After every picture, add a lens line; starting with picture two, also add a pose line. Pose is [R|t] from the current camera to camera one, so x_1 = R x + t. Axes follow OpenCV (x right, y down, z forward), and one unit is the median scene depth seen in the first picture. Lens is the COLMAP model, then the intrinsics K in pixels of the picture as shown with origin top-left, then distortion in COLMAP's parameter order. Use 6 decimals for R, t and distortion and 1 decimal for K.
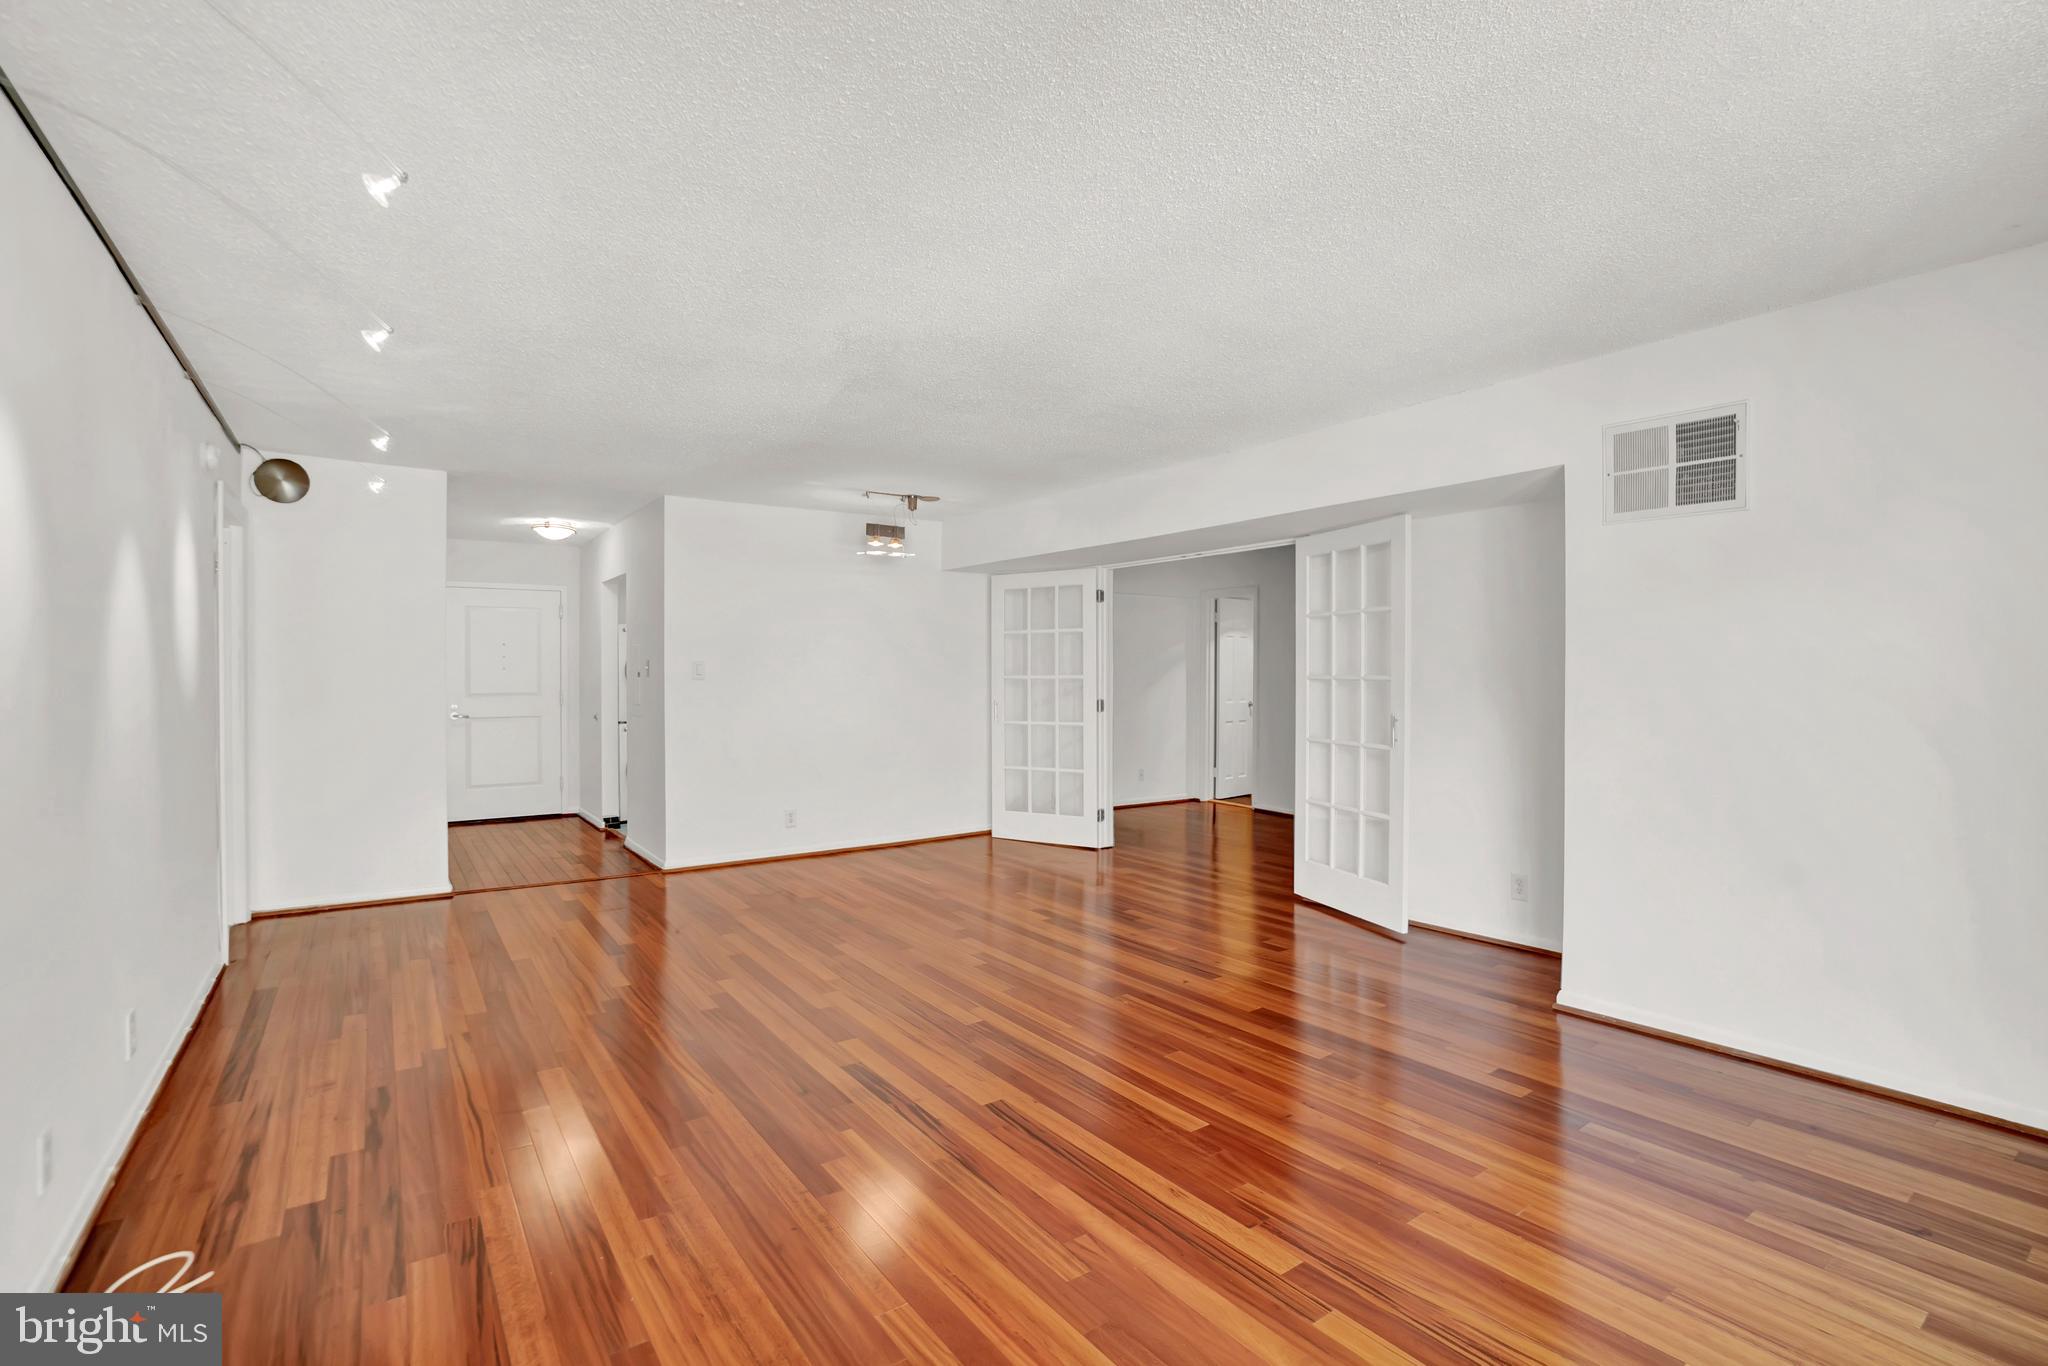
lens RADIAL K [[877.0, 0, 1024.0], [0, 877.0, 683.0], [0, 0, 1]] dist [0.000264, -0.000043]
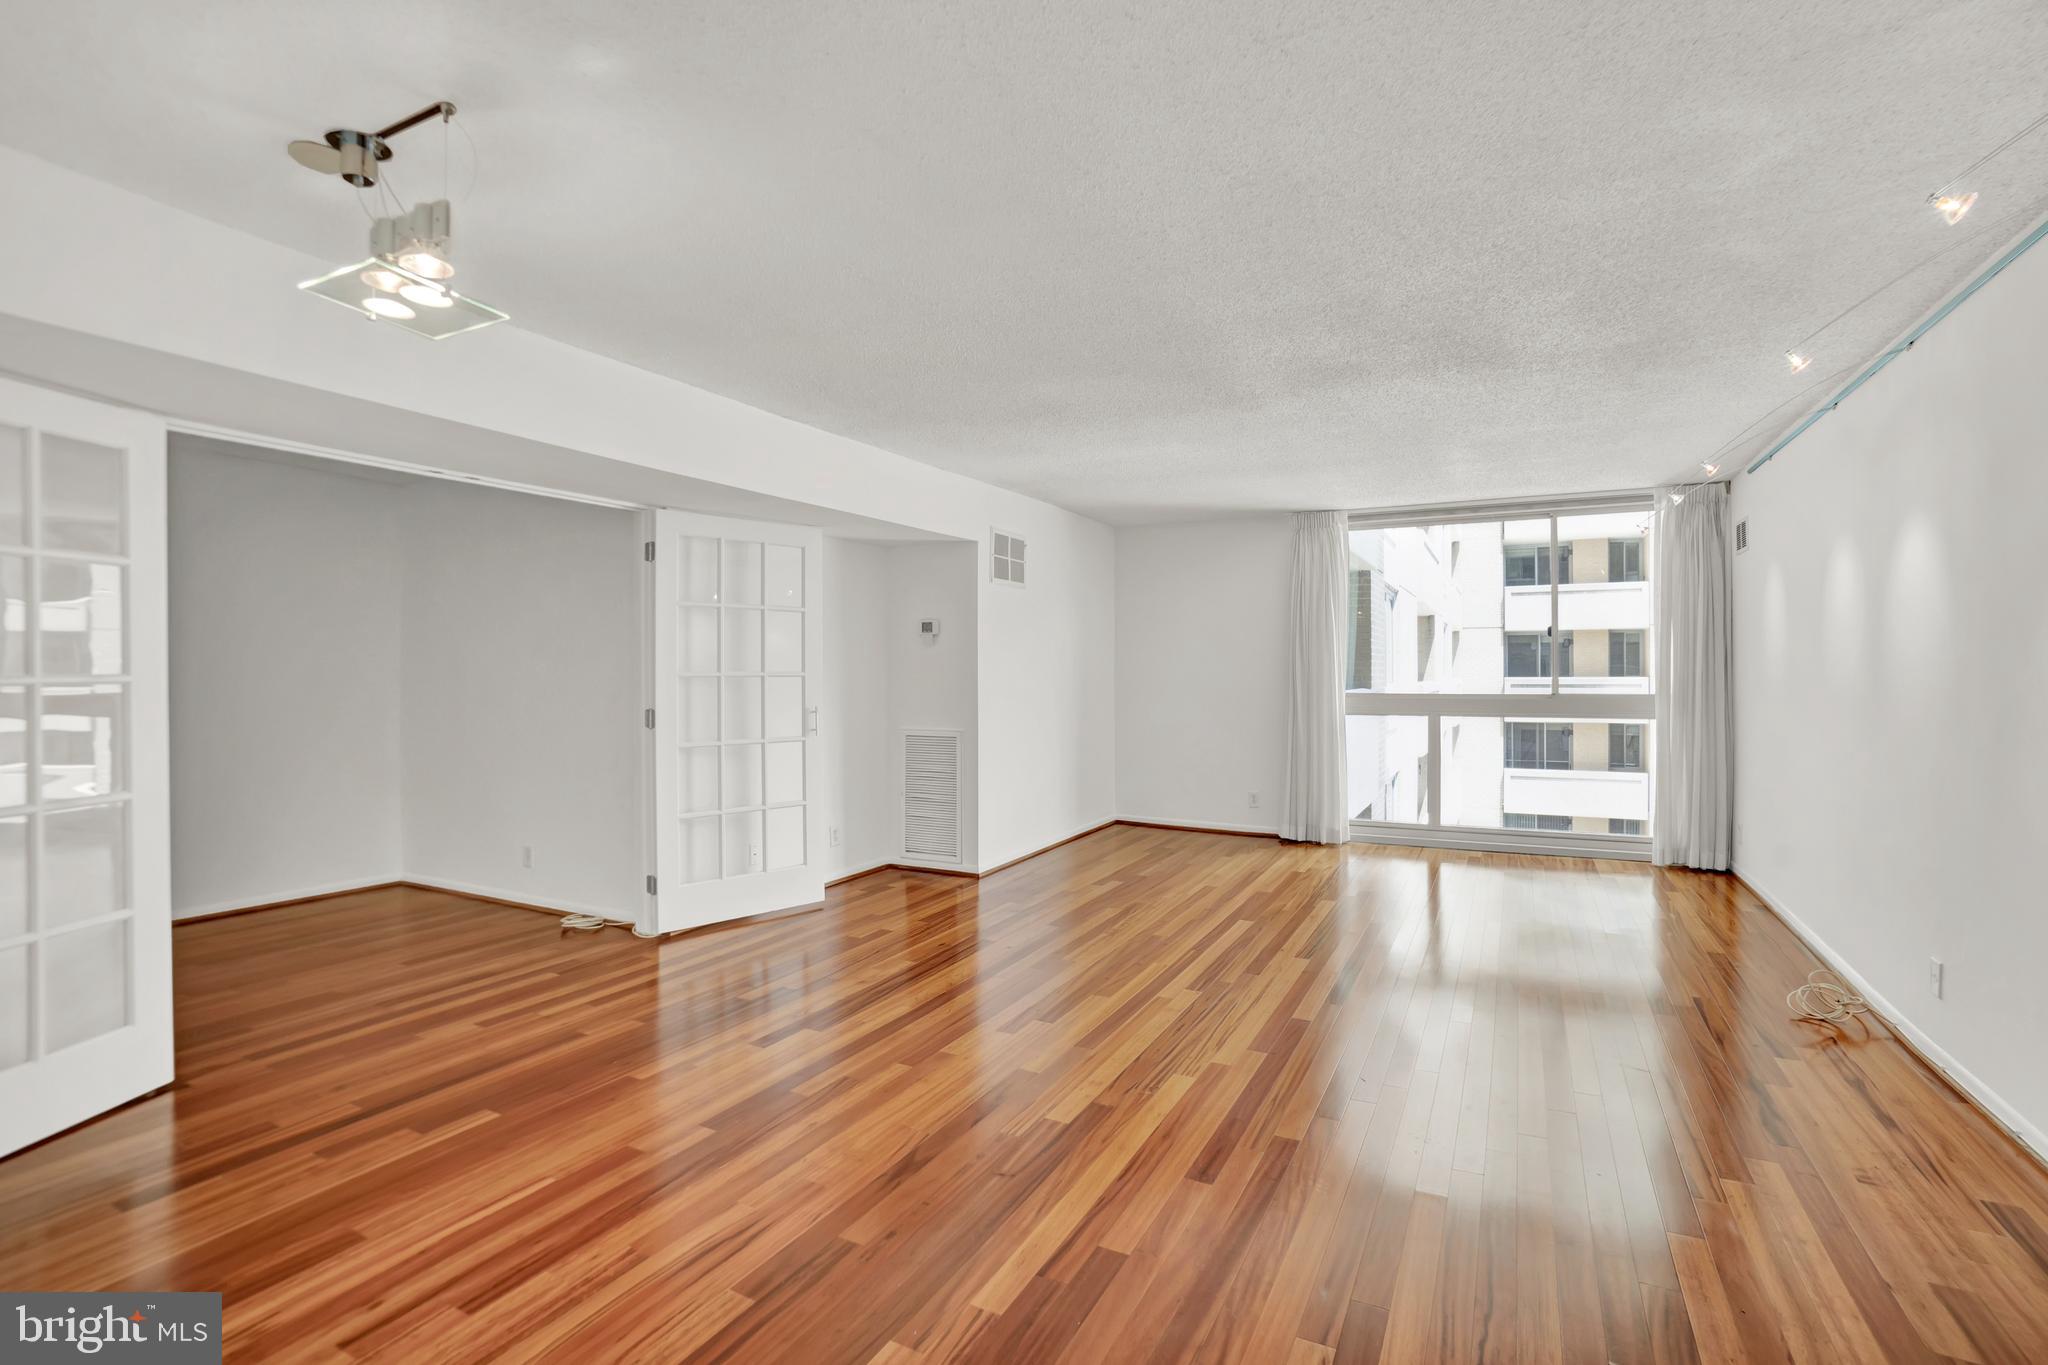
lens RADIAL K [[951.2, 0, 1024.0], [0, 951.2, 682.5], [0, 0, 1]] dist [0.000181, 0.000196]
pose [[-0.437021, -0.012309, 0.899367, -0.968604], [0.006122, 0.999842, 0.016659, -0.012481], [-0.899431, 0.012787, -0.436877, 1.617874]]
